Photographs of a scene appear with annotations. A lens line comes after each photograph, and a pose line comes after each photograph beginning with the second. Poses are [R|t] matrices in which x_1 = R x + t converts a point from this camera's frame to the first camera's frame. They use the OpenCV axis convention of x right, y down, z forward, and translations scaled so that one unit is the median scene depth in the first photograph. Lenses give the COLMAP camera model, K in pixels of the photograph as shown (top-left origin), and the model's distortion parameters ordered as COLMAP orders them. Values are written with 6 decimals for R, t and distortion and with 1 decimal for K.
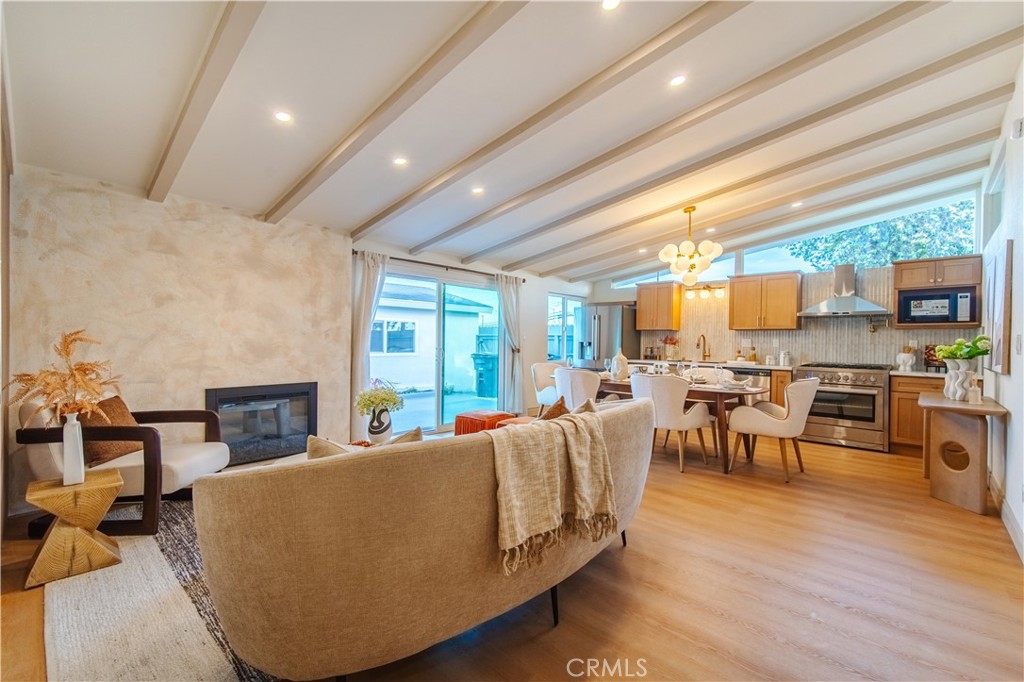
lens RADIAL K [[438.8, 0, 510.6], [0, 438.8, 343.0], [0, 0, 1]] dist [0.008370, 0.000684]
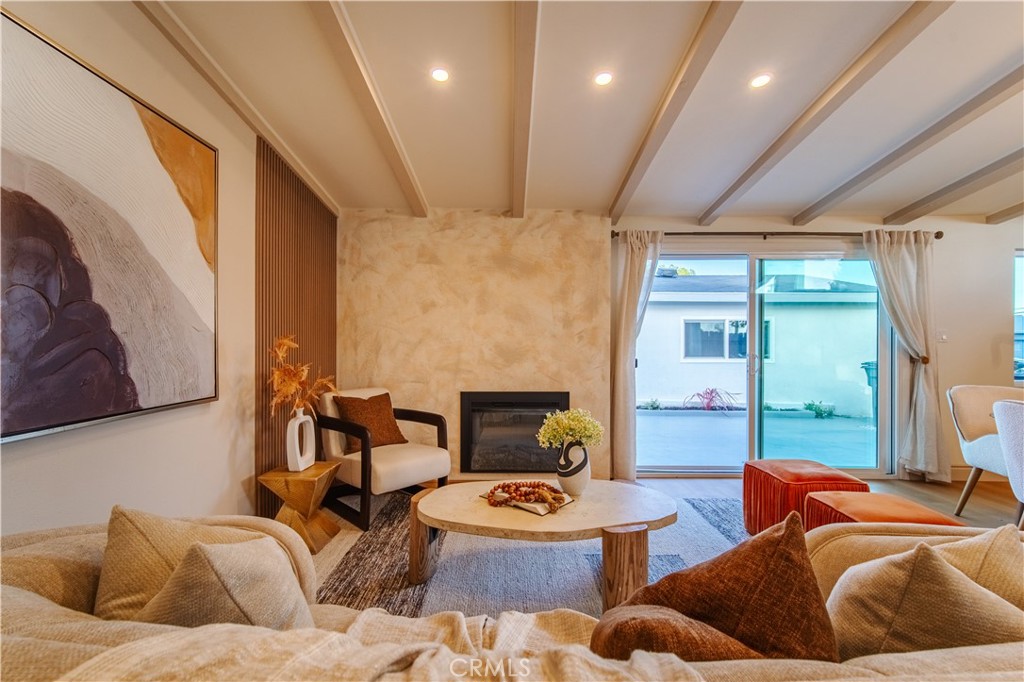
lens RADIAL K [[438.8, 0, 510.6], [0, 438.8, 343.0], [0, 0, 1]] dist [0.008370, 0.000684]
pose [[0.677976, -0.006006, -0.735059, 0.124642], [-0.000217, 0.999965, -0.008370, -0.000088], [0.735084, 0.005834, 0.677951, 0.367614]]
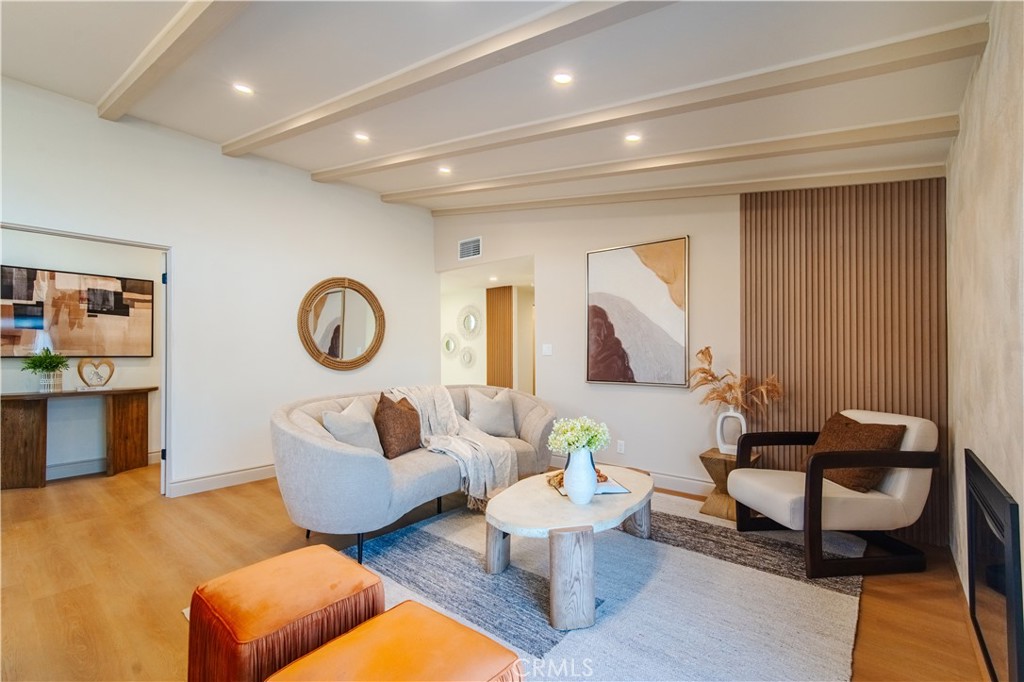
lens RADIAL K [[438.8, 0, 510.6], [0, 438.8, 343.0], [0, 0, 1]] dist [0.008370, 0.000684]
pose [[-0.997700, -0.007090, -0.067409, -0.111261], [-0.005874, 0.999817, -0.018227, -0.005811], [0.067526, -0.017789, -0.997559, 1.383175]]
